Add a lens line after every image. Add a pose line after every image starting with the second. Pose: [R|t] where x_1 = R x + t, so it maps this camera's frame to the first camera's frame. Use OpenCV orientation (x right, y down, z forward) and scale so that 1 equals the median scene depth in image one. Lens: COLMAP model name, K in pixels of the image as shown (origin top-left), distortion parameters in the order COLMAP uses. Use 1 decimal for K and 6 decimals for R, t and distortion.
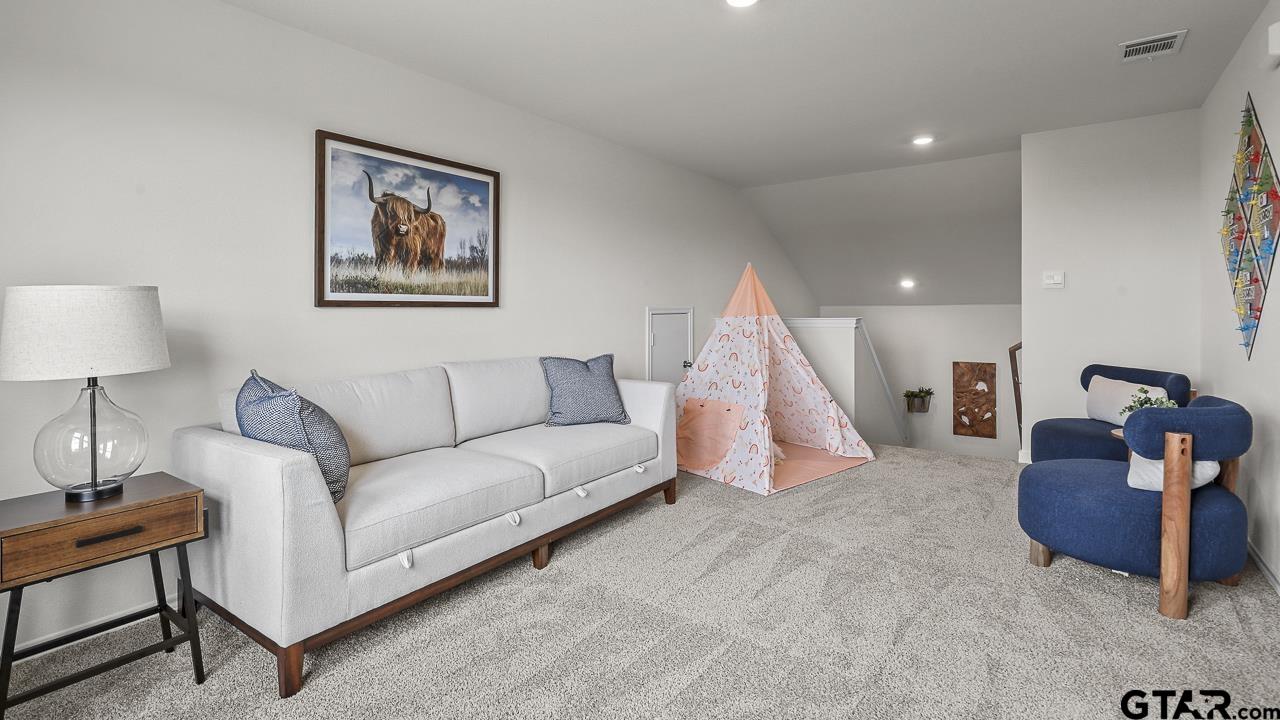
lens RADIAL K [[592.2, 0, 635.7], [0, 592.2, 309.5], [0, 0, 1]] dist [0.001687, 0.000264]
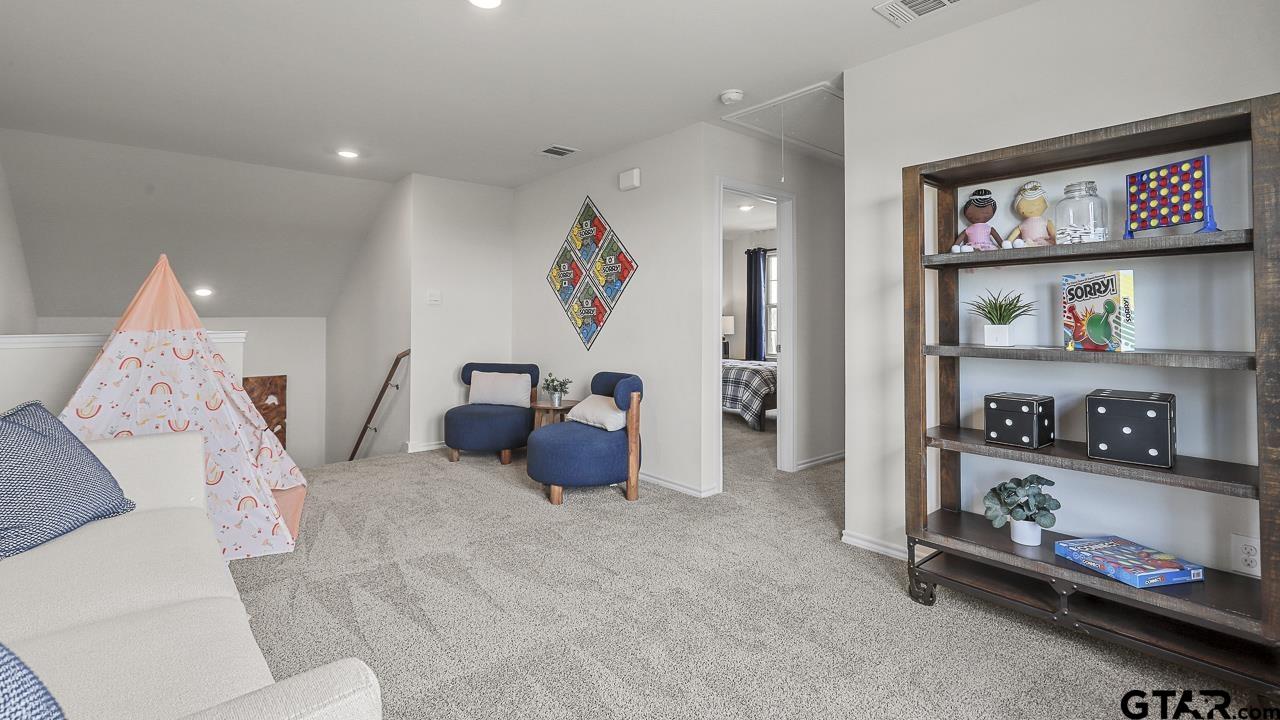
lens RADIAL K [[592.2, 0, 635.7], [0, 592.2, 309.5], [0, 0, 1]] dist [0.001687, 0.000264]
pose [[0.239760, 0.022784, 0.970565, -0.372949], [-0.000613, 0.999728, -0.023317, 0.003125], [-0.970832, 0.004995, 0.239709, 0.285736]]
